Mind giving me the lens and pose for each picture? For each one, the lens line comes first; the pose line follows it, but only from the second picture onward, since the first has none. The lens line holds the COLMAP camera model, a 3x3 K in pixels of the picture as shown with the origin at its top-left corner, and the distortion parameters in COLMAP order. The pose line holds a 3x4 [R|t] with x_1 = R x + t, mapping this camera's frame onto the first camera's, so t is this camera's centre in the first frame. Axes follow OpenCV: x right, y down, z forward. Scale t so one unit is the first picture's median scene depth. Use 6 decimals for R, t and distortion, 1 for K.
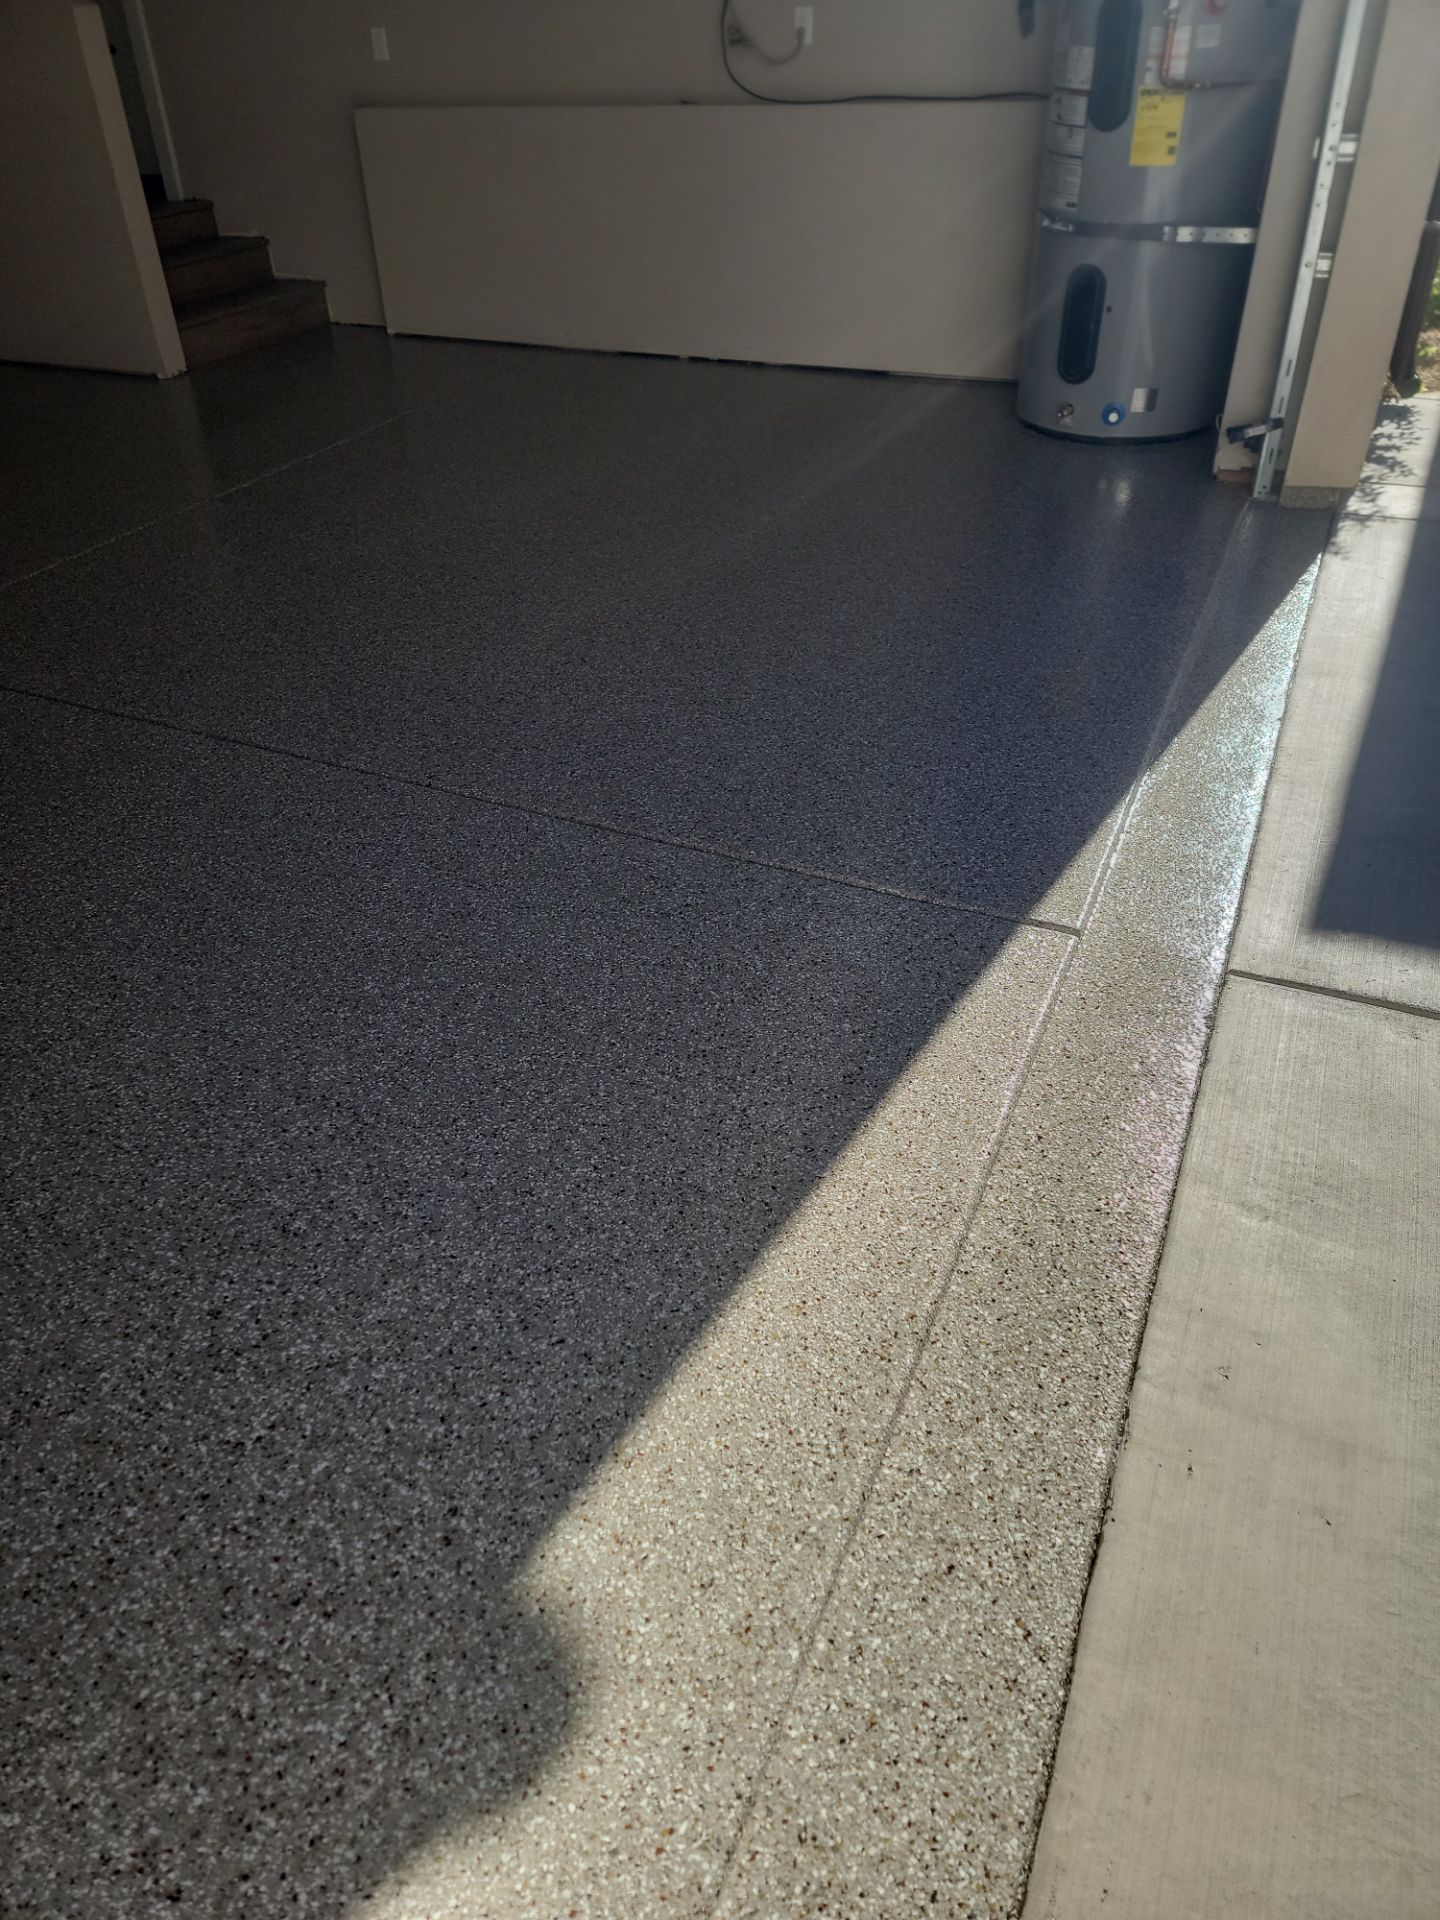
lens RADIAL K [[1286.1, 0, 678.4], [0, 1286.1, 1025.5], [0, 0, 1]] dist [0.089658, -0.082002]
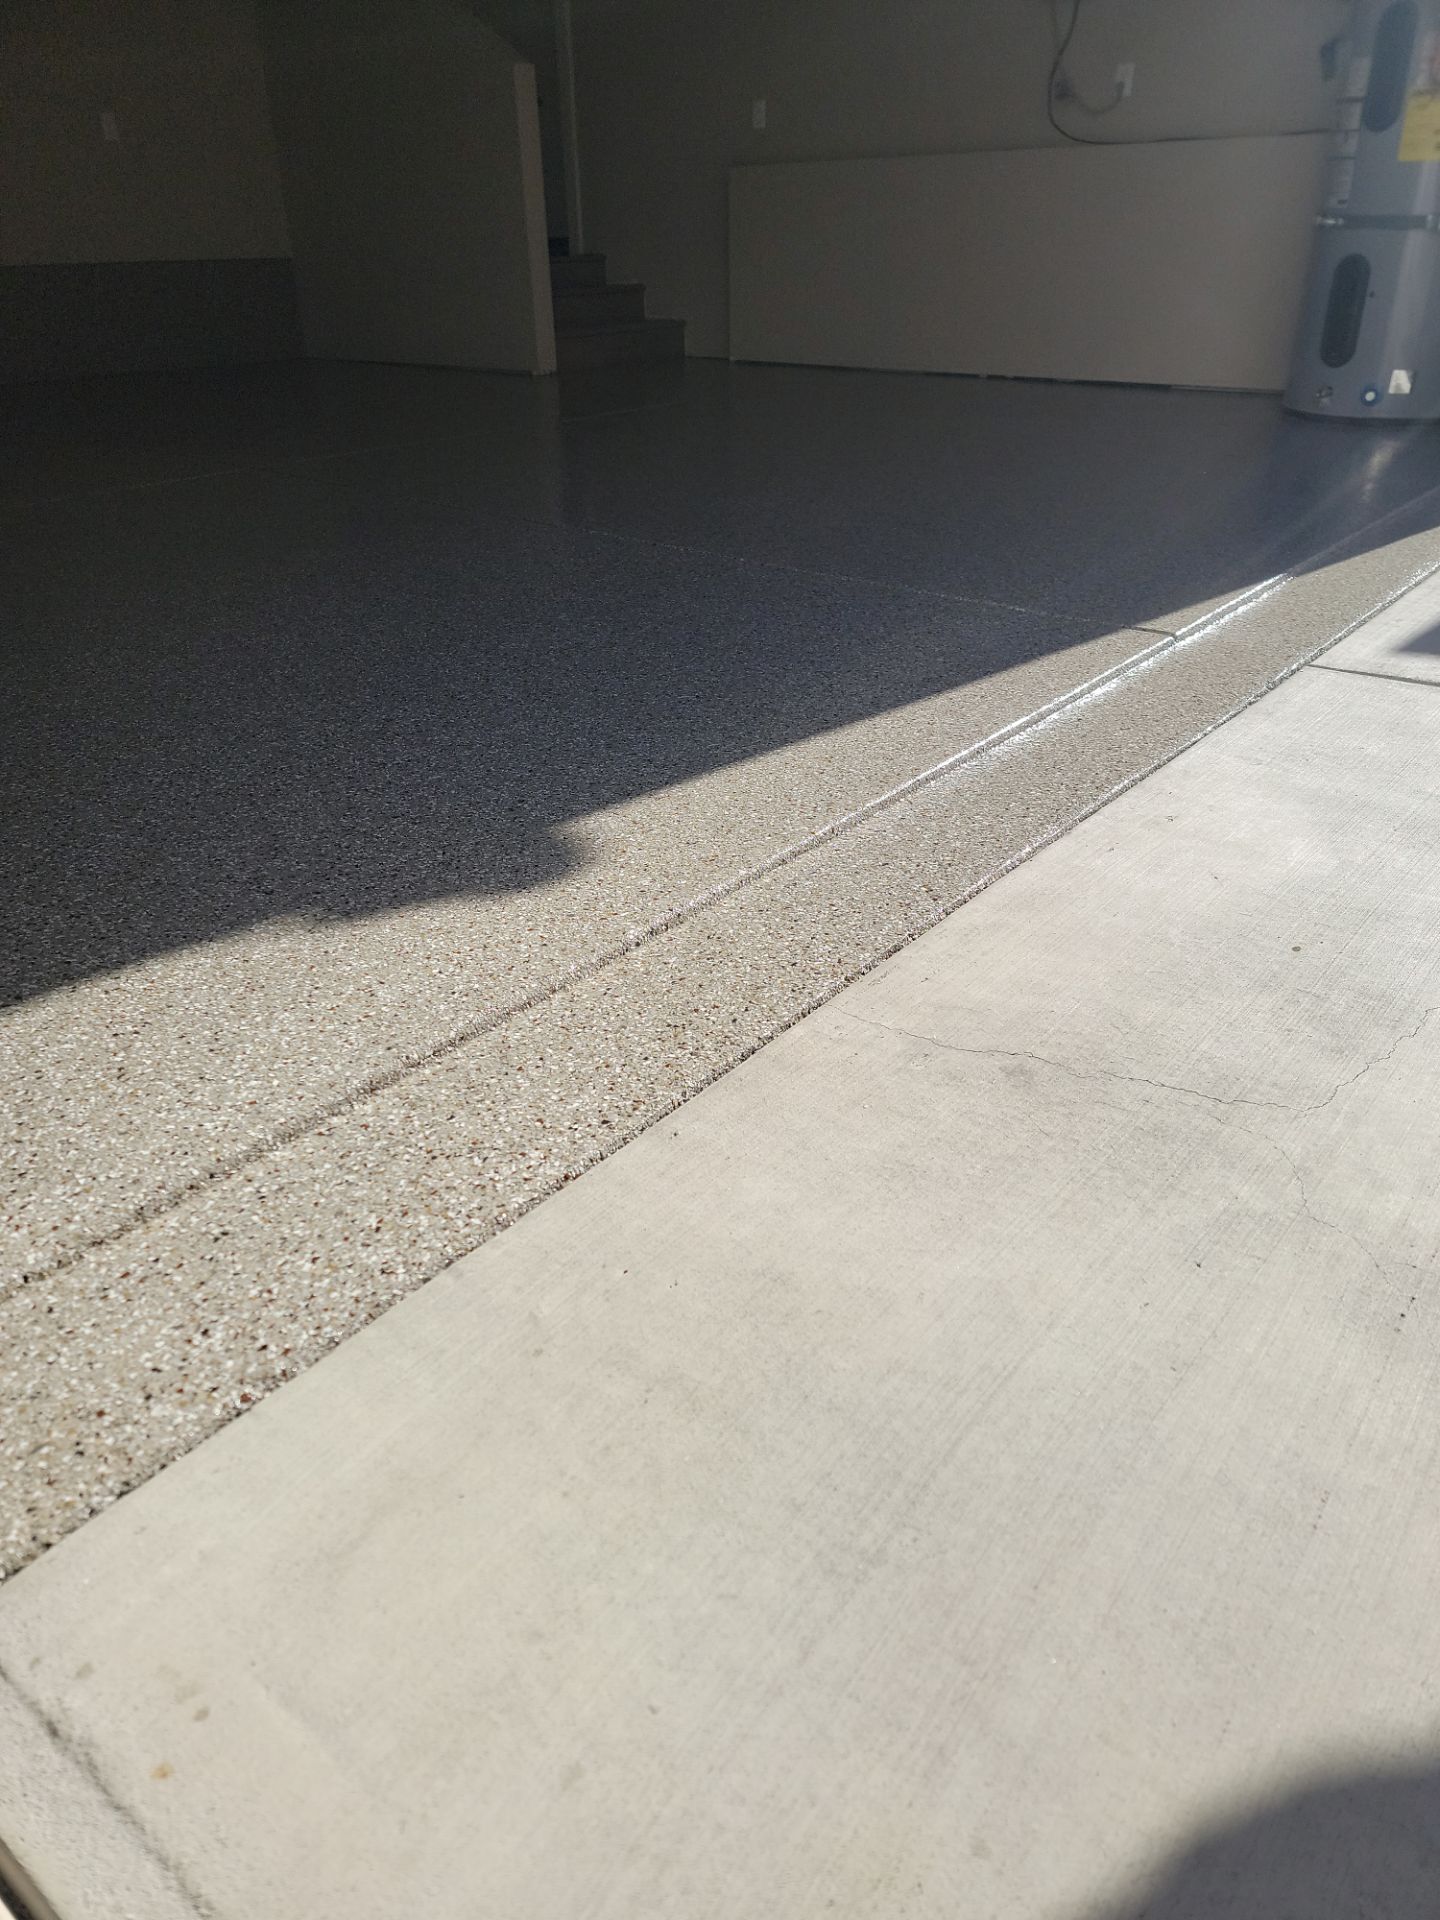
lens RADIAL K [[1295.8, 0, 698.0], [0, 1295.8, 1003.9], [0, 0, 1]] dist [0.083412, -0.066339]
pose [[0.968693, 0.140469, -0.204699, 0.274580], [-0.165162, 0.980232, -0.108938, 0.633836], [0.185350, 0.139336, 0.972744, -0.197732]]
